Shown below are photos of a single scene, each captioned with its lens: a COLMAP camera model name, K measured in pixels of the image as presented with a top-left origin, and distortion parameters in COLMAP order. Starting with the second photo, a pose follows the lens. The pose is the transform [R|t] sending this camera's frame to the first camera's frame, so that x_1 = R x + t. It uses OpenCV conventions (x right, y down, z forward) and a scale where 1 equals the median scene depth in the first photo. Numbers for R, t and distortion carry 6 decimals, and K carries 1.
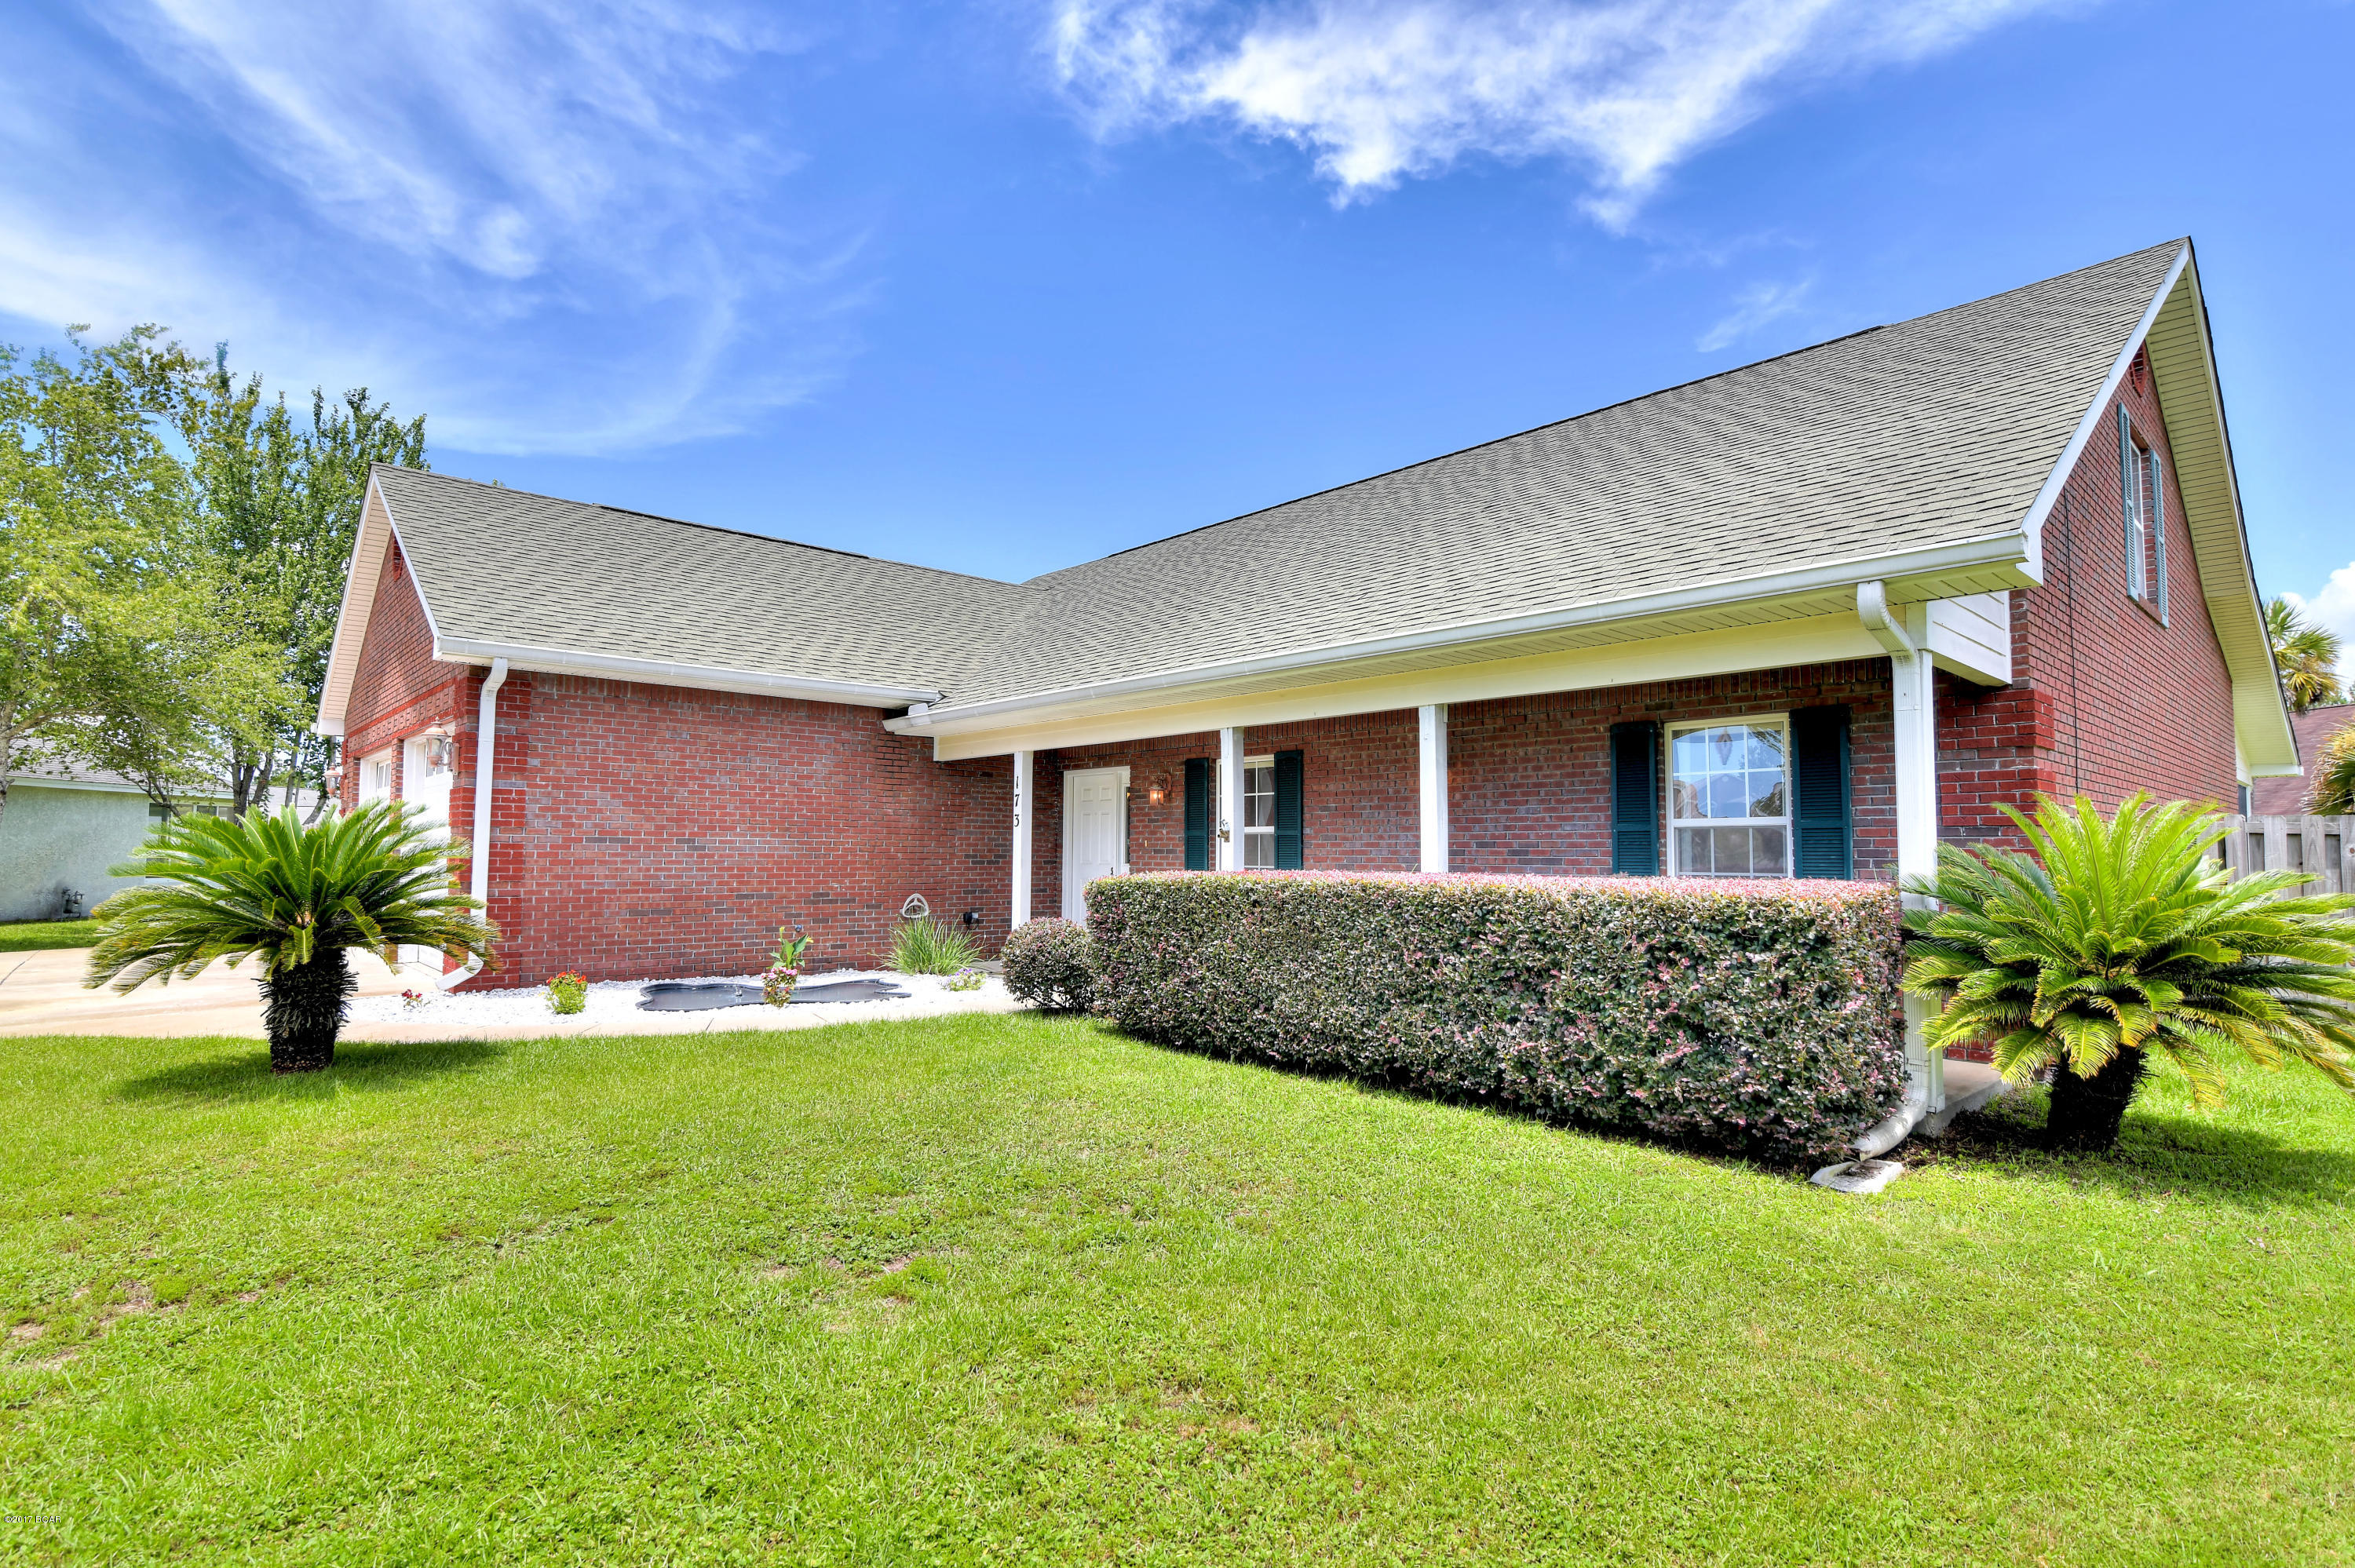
lens RADIAL K [[1159.8, 0, 1112.4], [0, 1159.8, 785.7], [0, 0, 1]] dist [-0.003512, -0.000249]
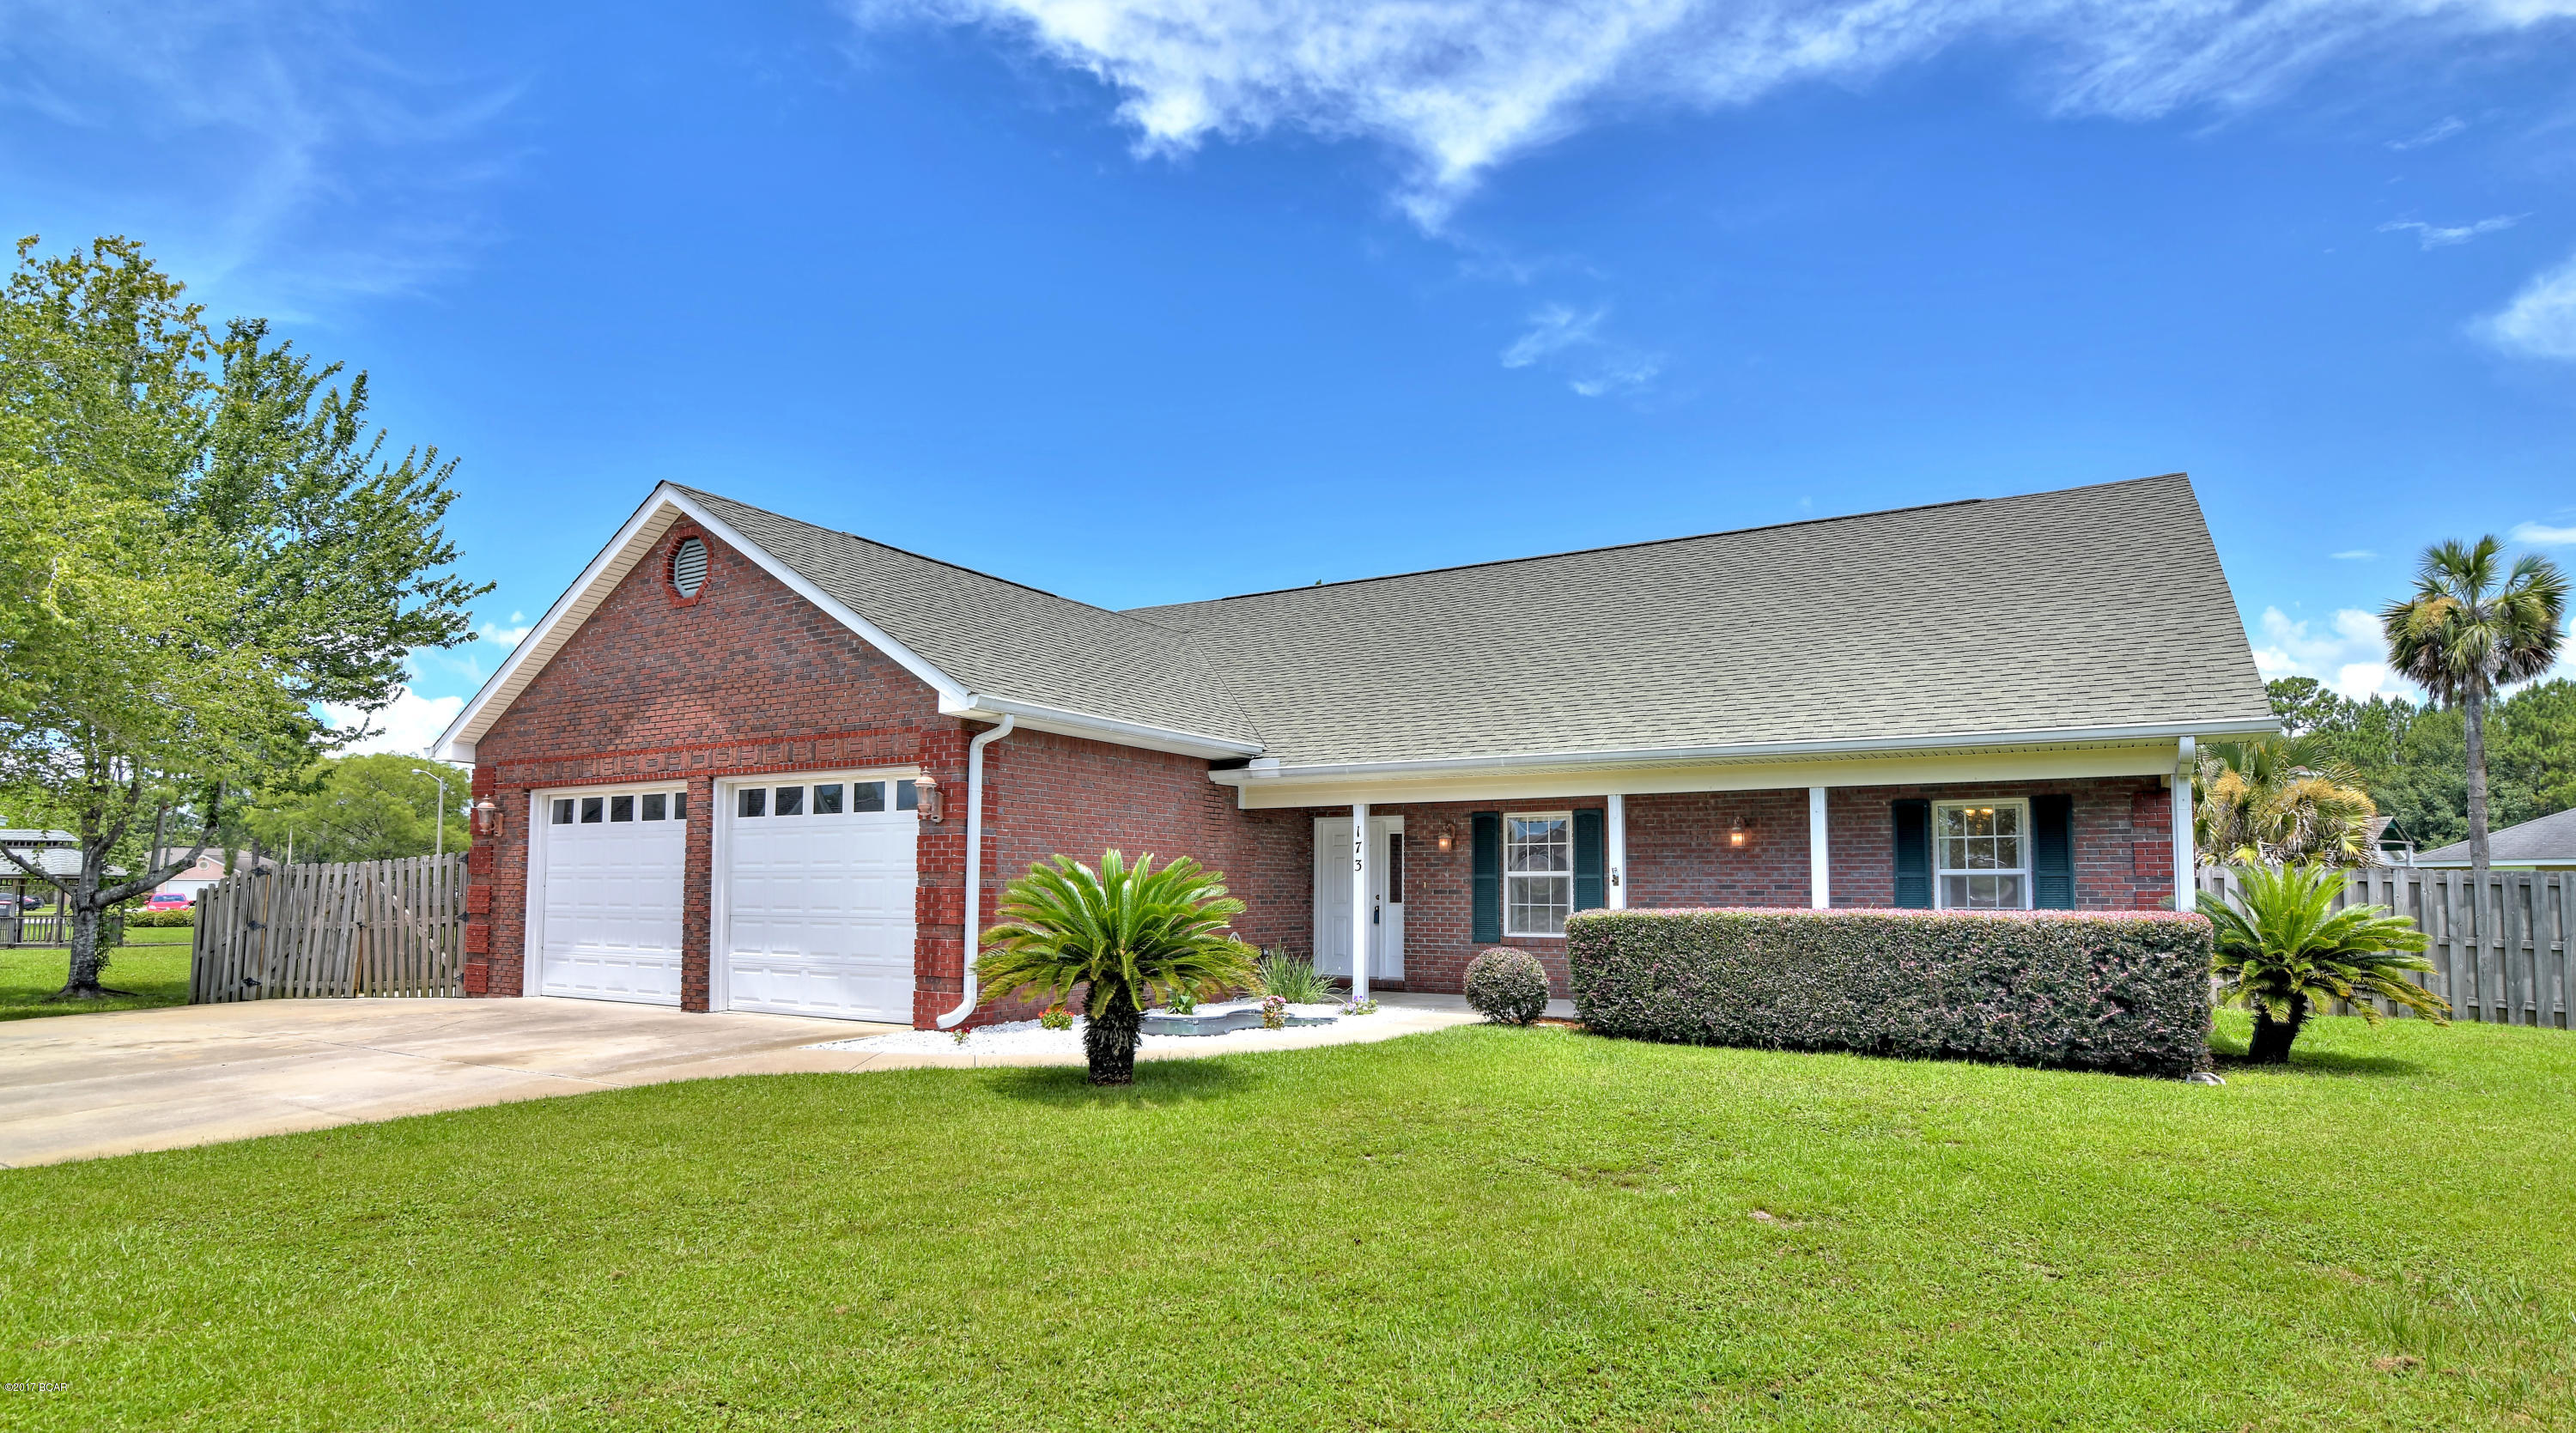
lens RADIAL K [[1324.1, 0, 1282.8], [0, 1324.1, 821.9], [0, 0, 1]] dist [-0.002014, -0.000234]
pose [[0.952209, 0.011917, 0.305214, -0.610410], [-0.014631, 0.999871, 0.006605, -0.021713], [-0.305096, -0.010755, 0.952261, -0.225631]]
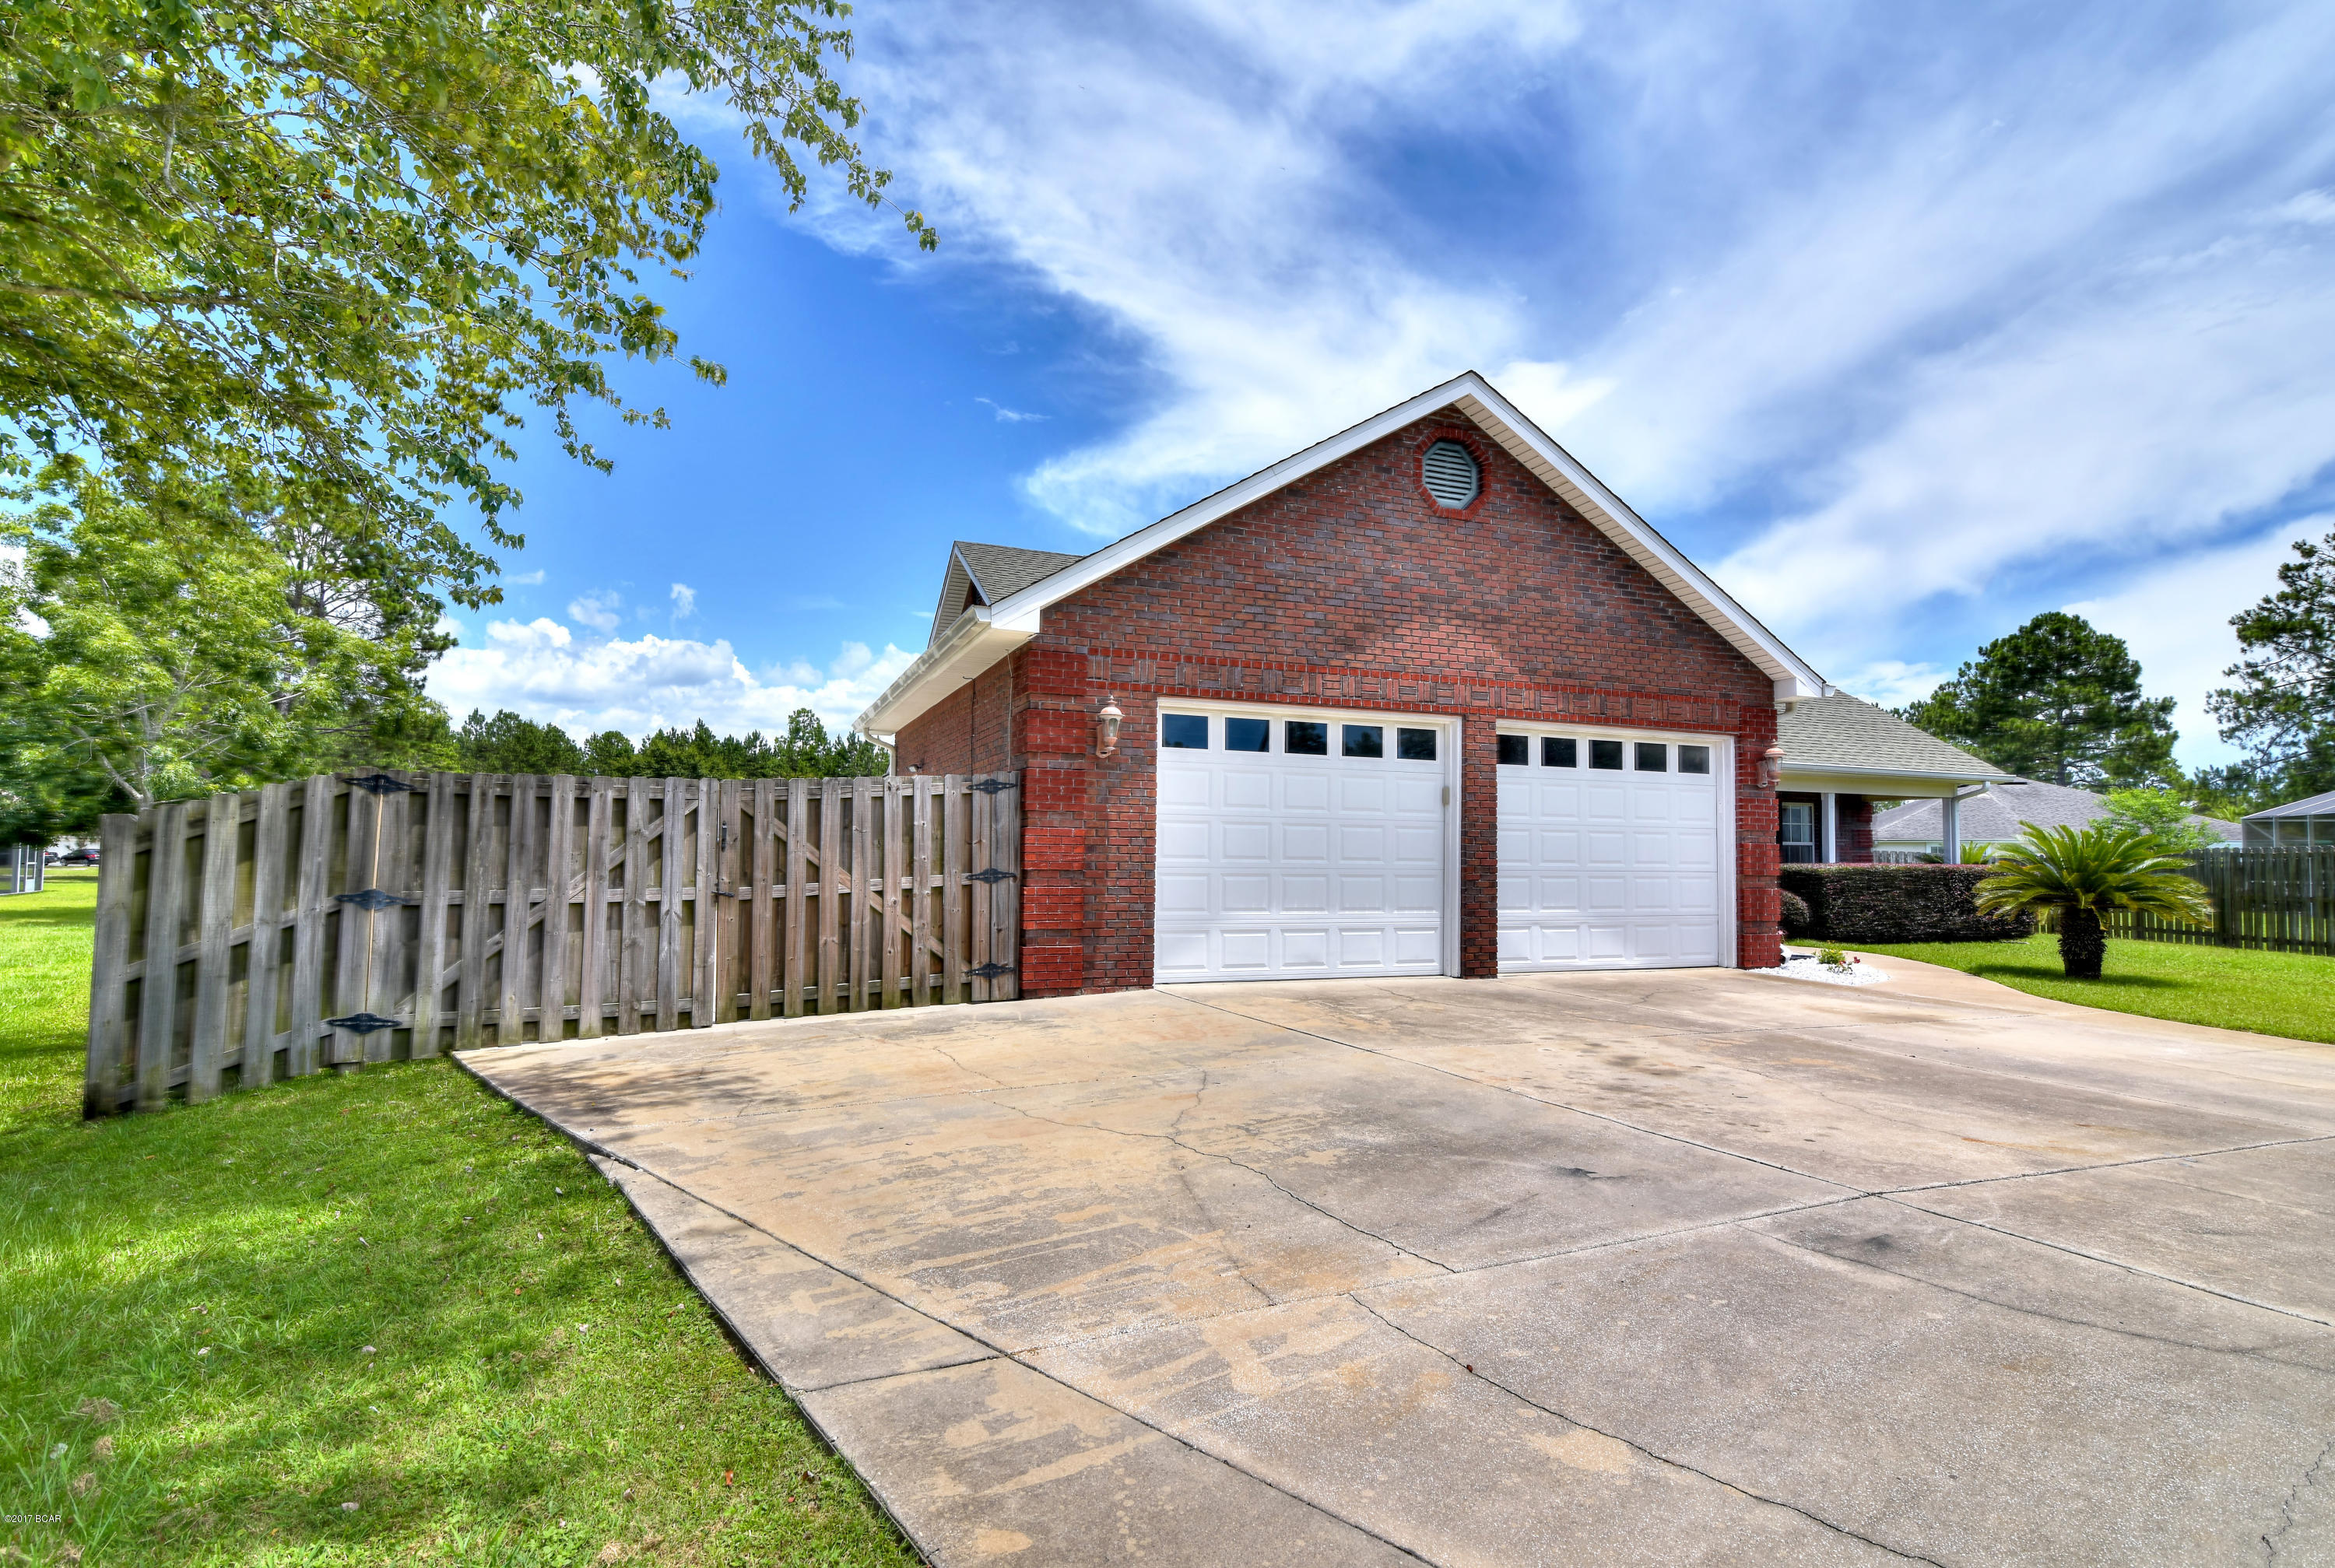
lens RADIAL K [[1193.0, 0, 1163.9], [0, 1193.0, 791.5], [0, 0, 1]] dist [-0.024562, 0.001941]
pose [[0.337585, 0.051015, 0.939912, -1.824109], [-0.065777, 0.997368, -0.030509, 0.066999], [-0.938994, -0.051525, 0.340052, 1.081744]]
